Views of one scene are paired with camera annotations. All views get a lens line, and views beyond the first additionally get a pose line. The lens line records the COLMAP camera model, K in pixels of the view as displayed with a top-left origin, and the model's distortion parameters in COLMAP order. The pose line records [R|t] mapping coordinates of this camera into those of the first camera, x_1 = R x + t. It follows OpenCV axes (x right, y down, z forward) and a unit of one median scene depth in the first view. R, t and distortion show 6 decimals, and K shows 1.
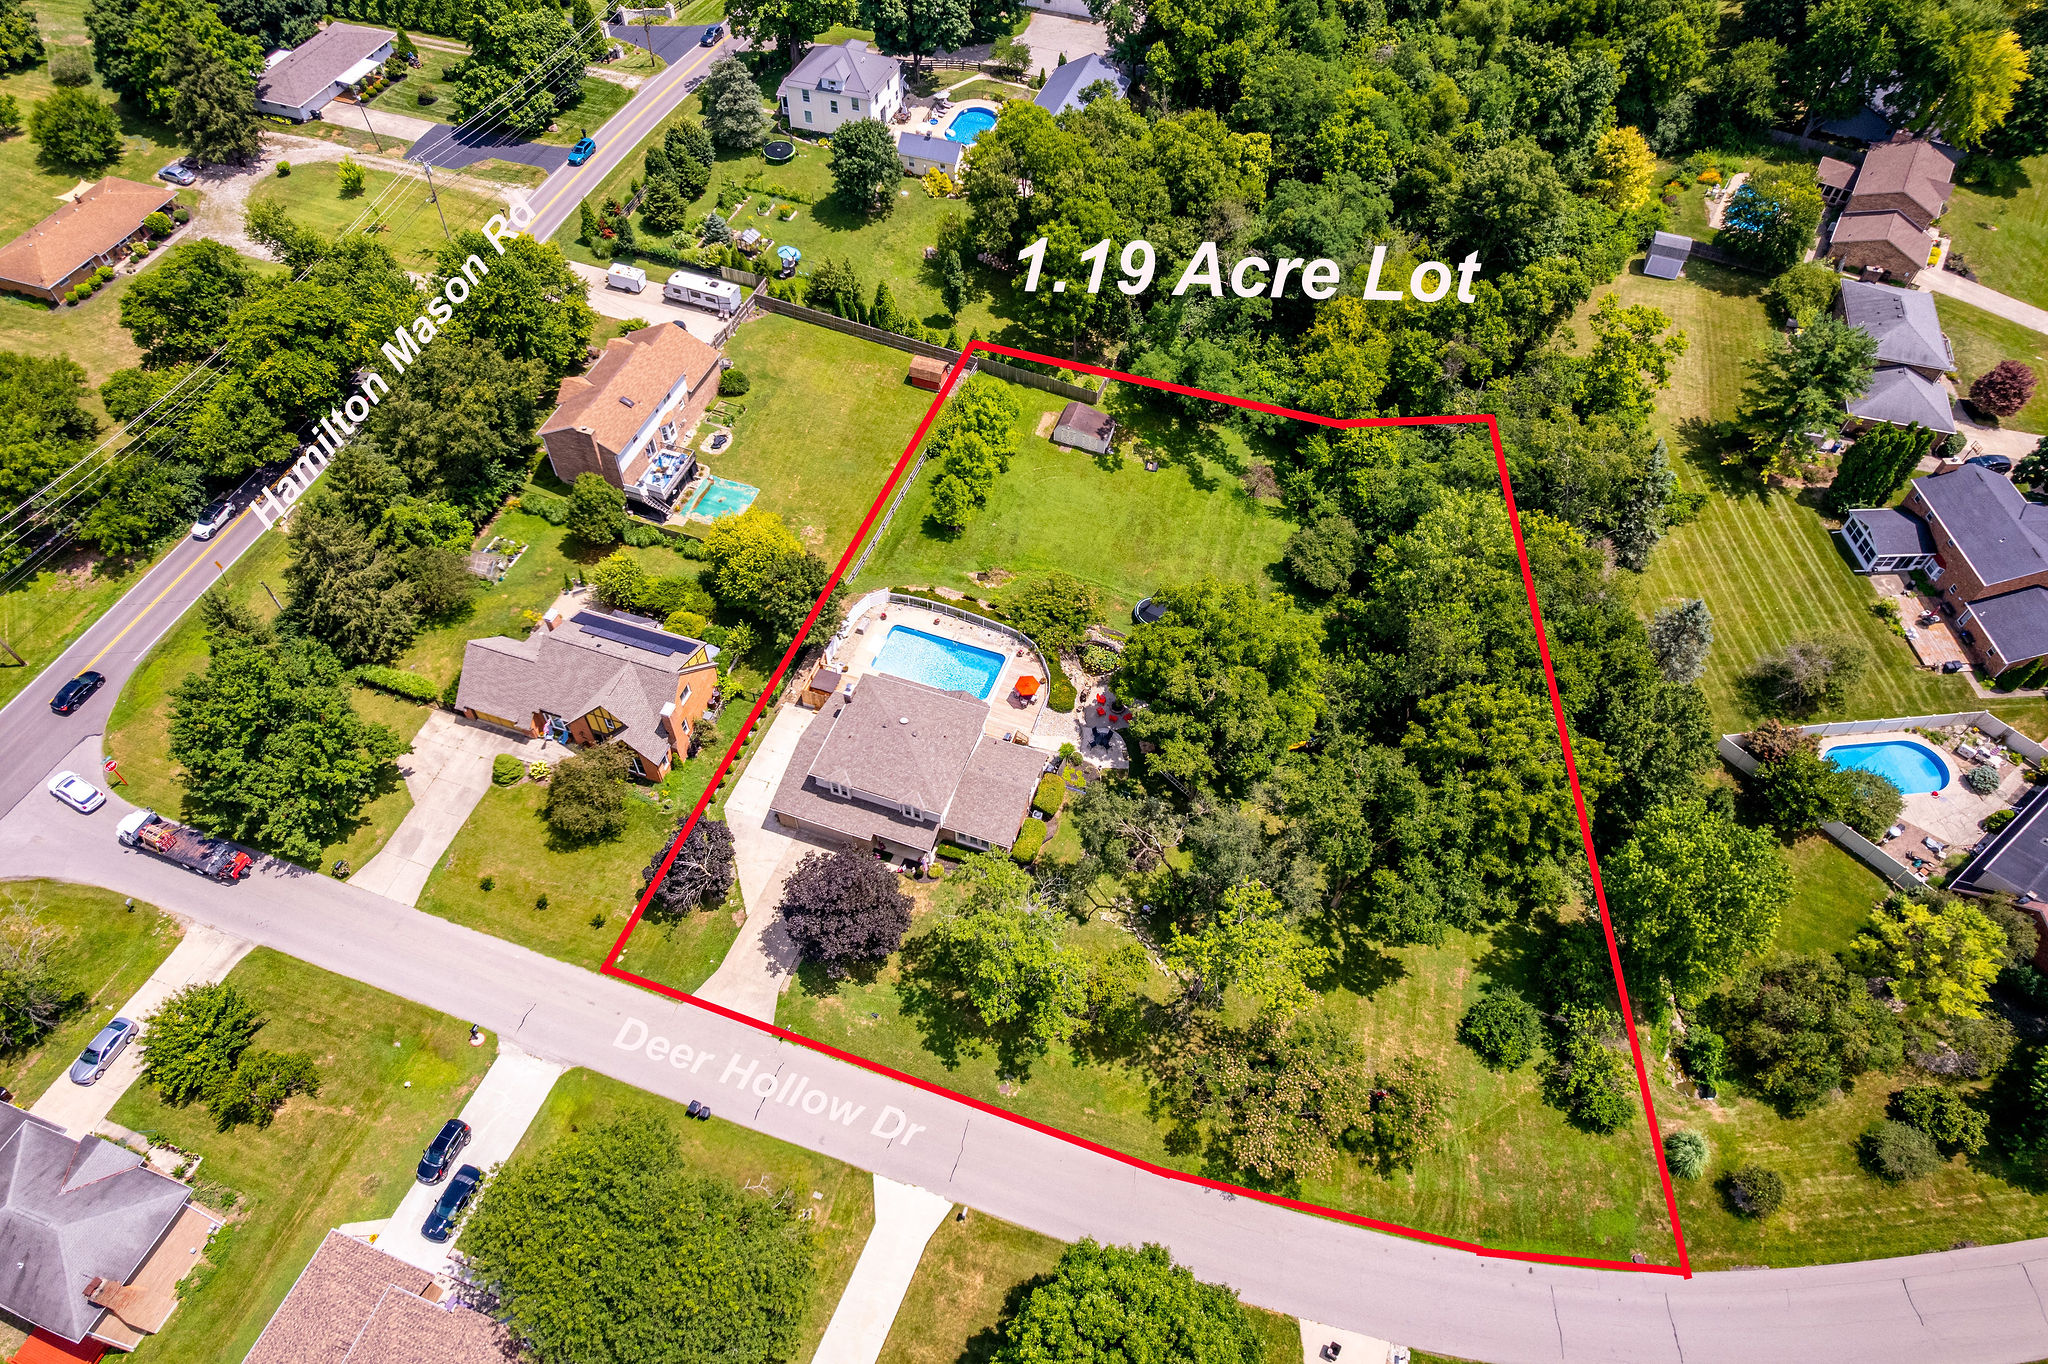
lens RADIAL K [[1321.6, 0, 1035.3], [0, 1321.6, 682.1], [0, 0, 1]] dist [-0.077377, 0.070092]
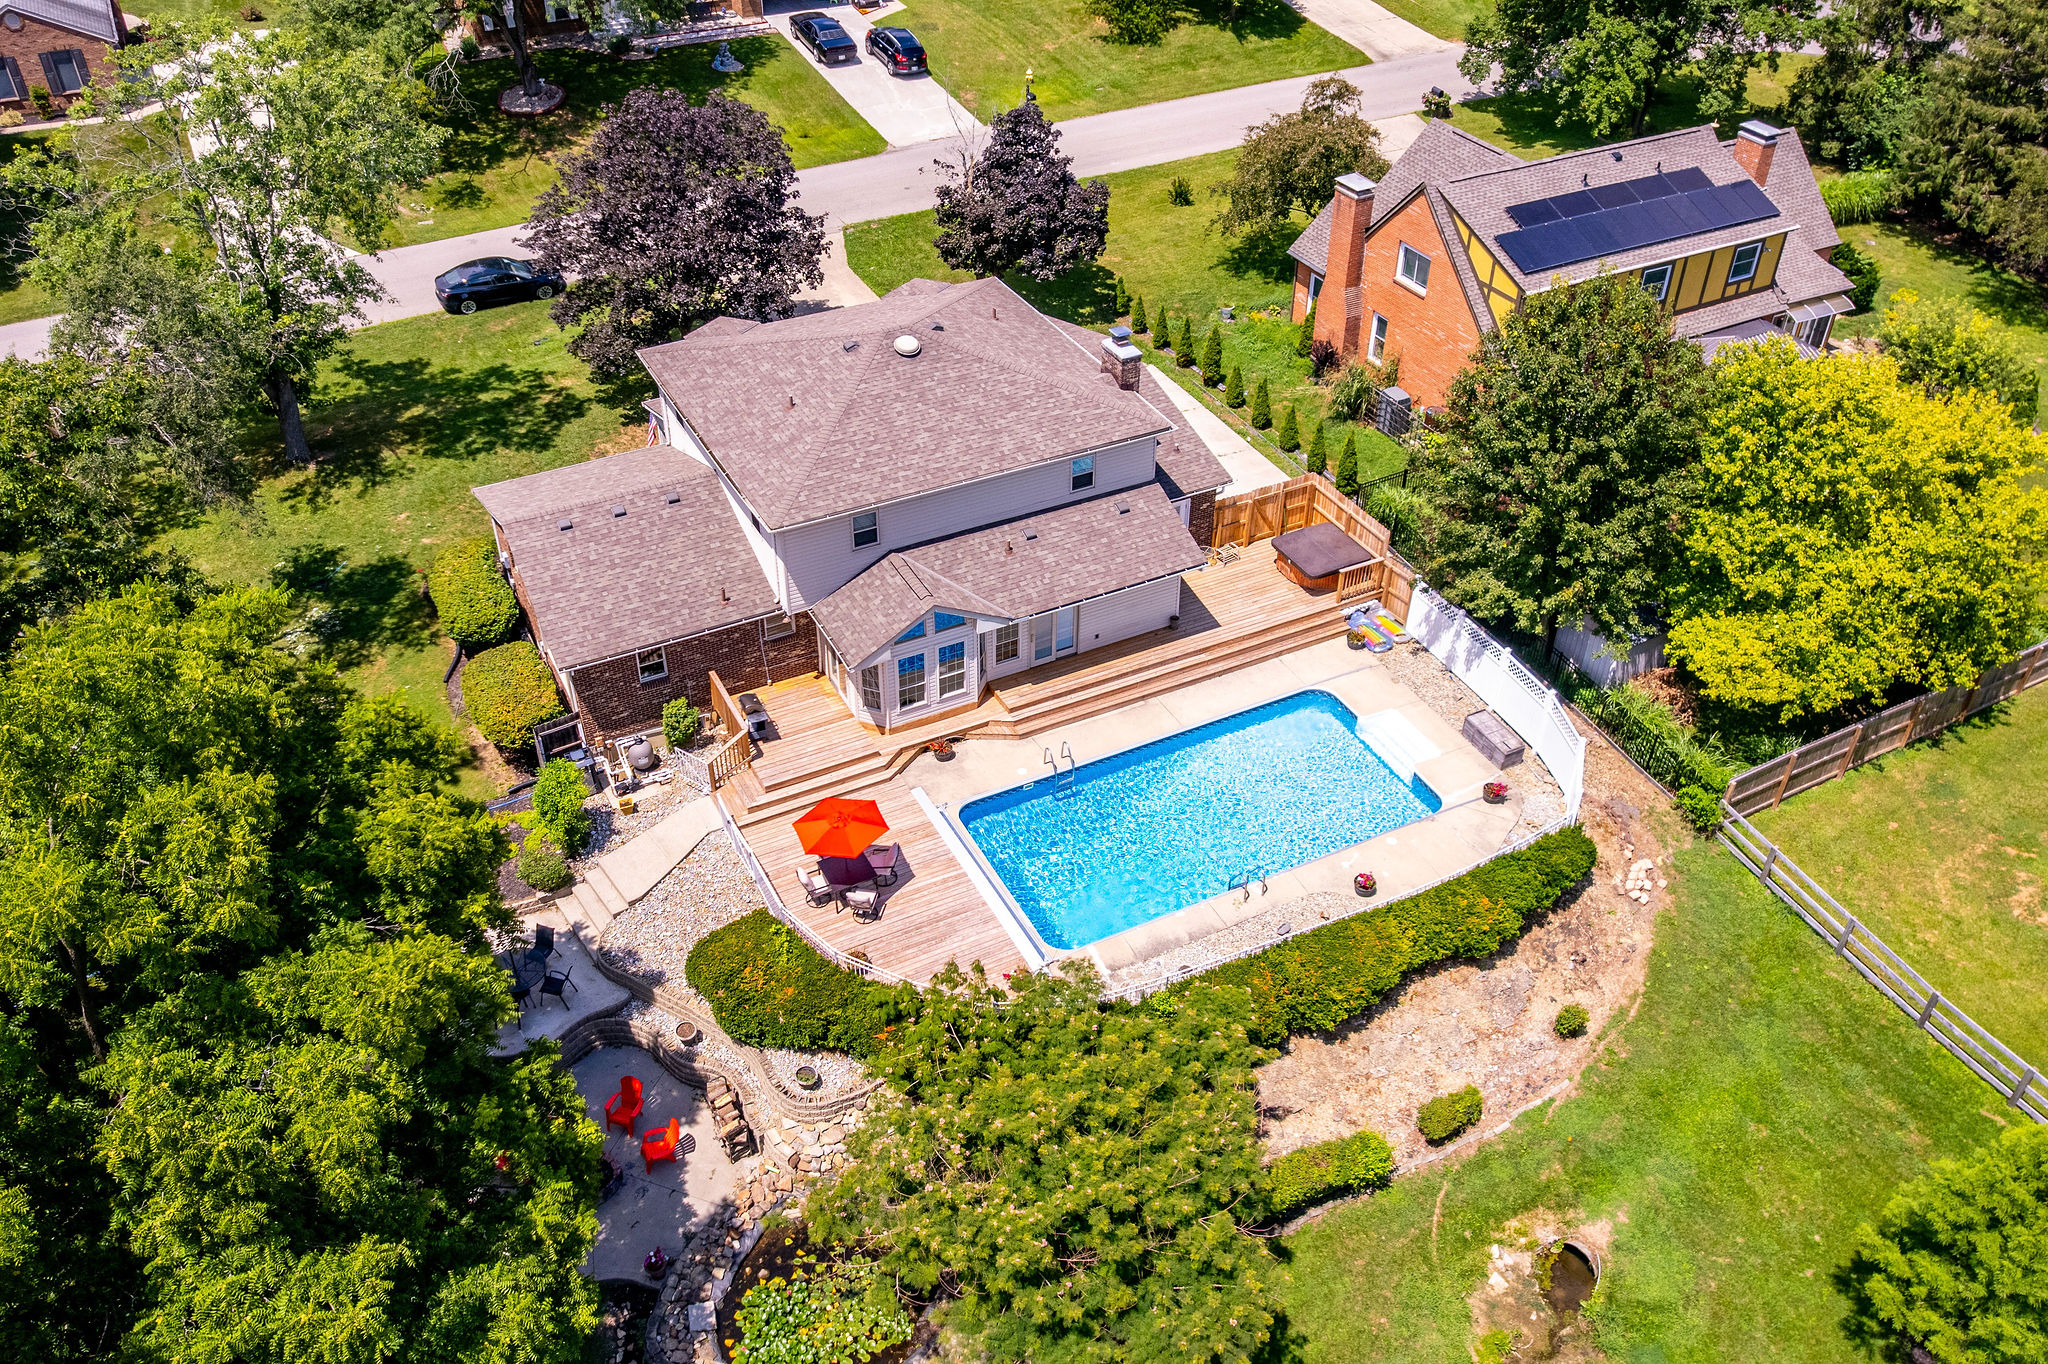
lens RADIAL K [[1630.7, 0, 1028.4], [0, 1630.7, 708.5], [0, 0, 1]] dist [-0.092032, 0.152960]
pose [[-0.684884, 0.441171, -0.579916, 0.140536], [-0.584468, 0.142647, 0.798779, -0.271502], [0.435122, 0.886013, 0.160154, 0.921750]]
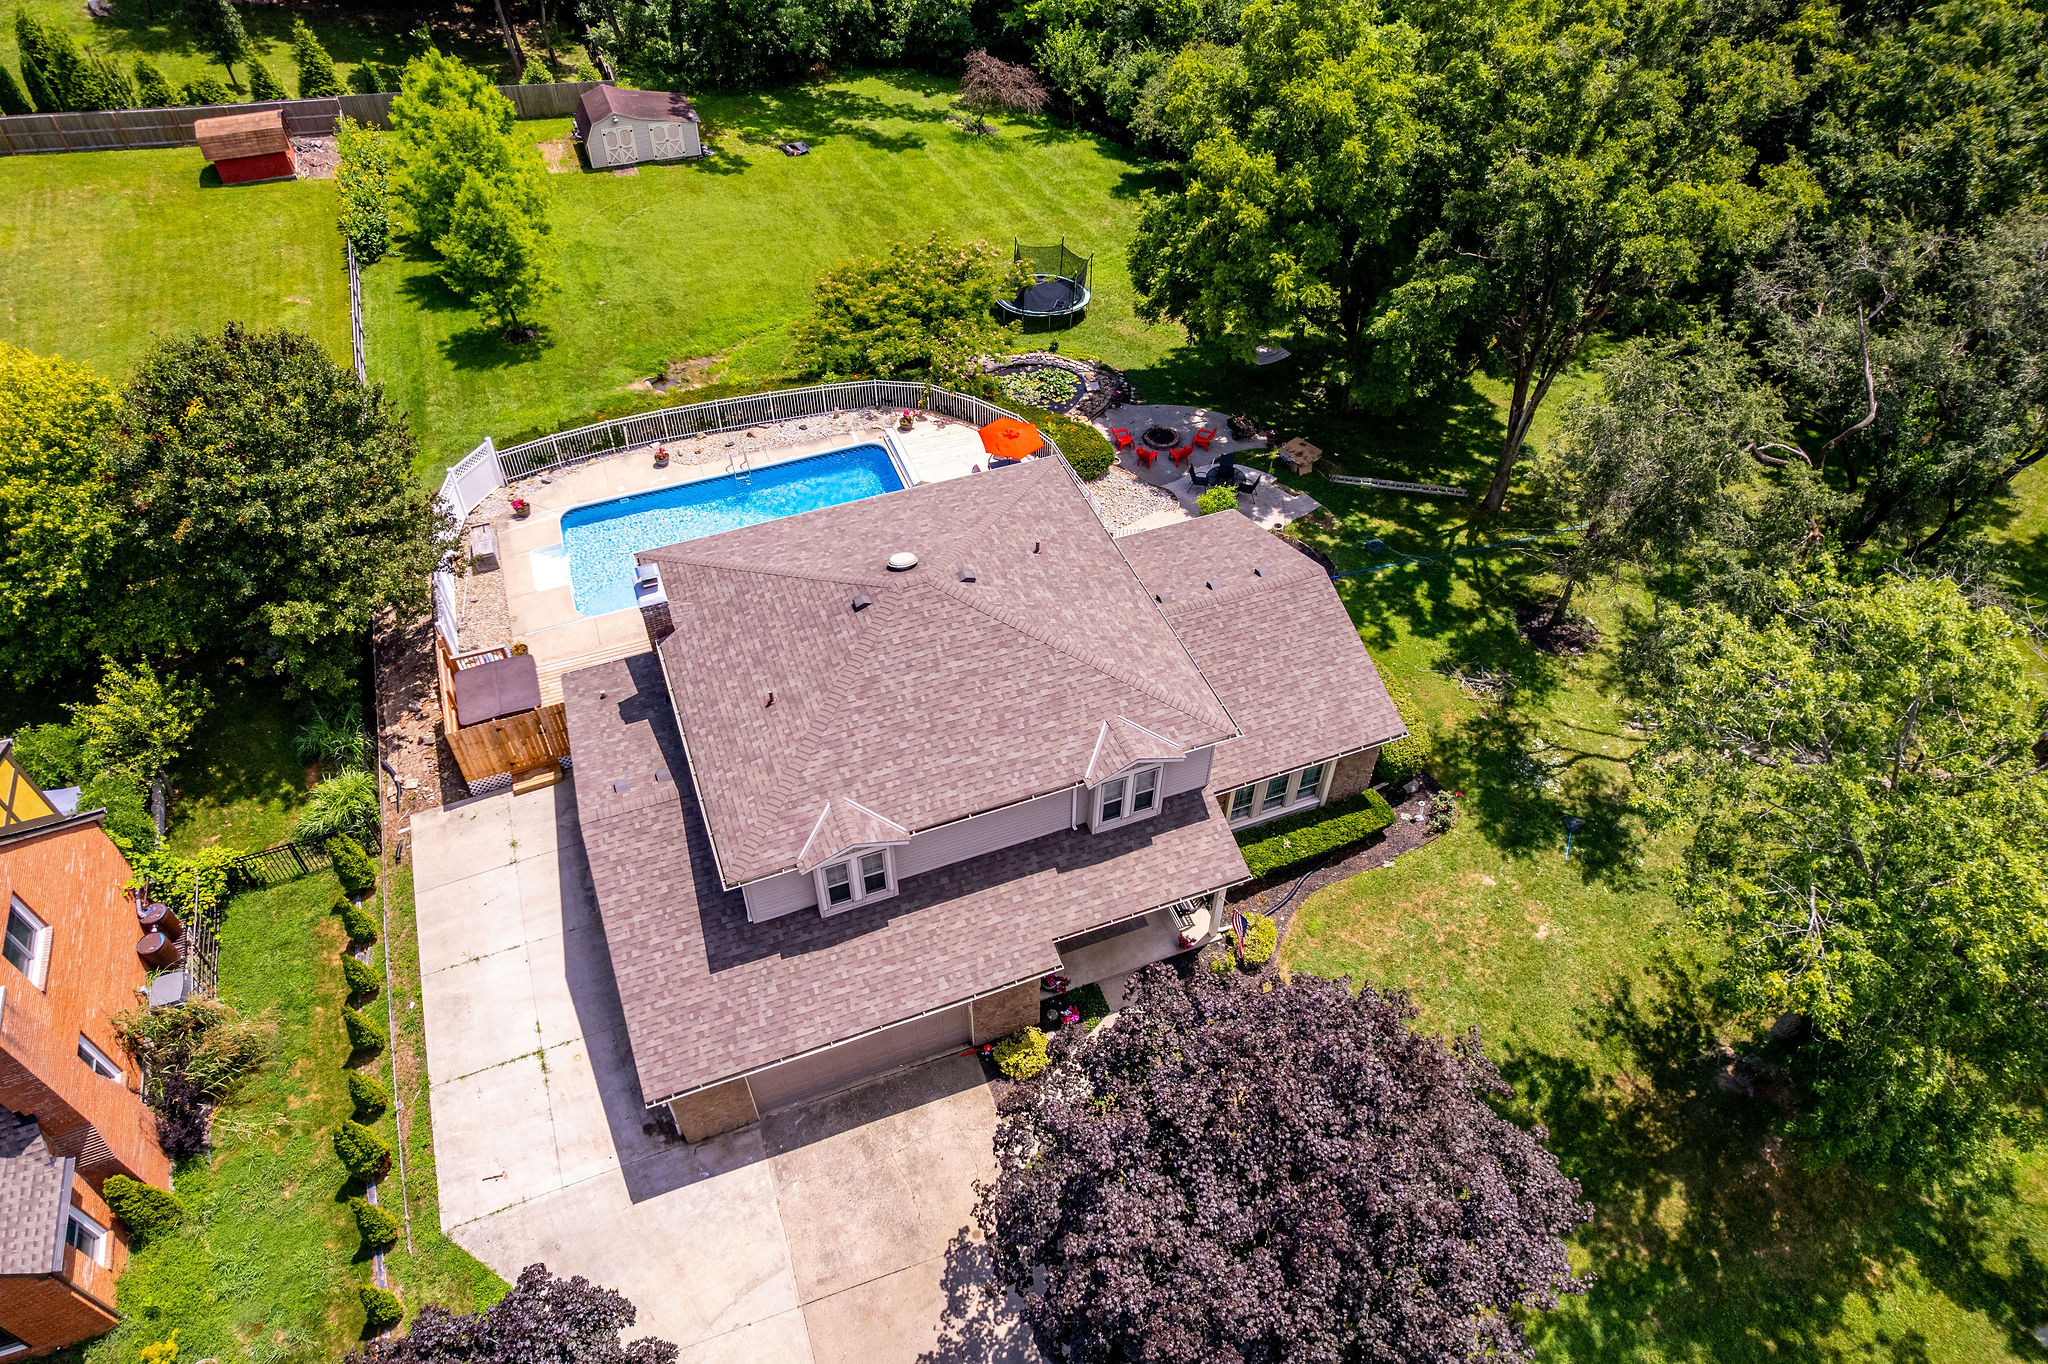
lens RADIAL K [[1321.6, 0, 1035.3], [0, 1321.6, 682.1], [0, 0, 1]] dist [-0.077377, 0.070092]
pose [[0.759937, -0.474293, 0.444456, -0.194509], [0.513469, 0.857313, 0.036929, 0.050086], [-0.398553, 0.200151, 0.895039, 0.659158]]
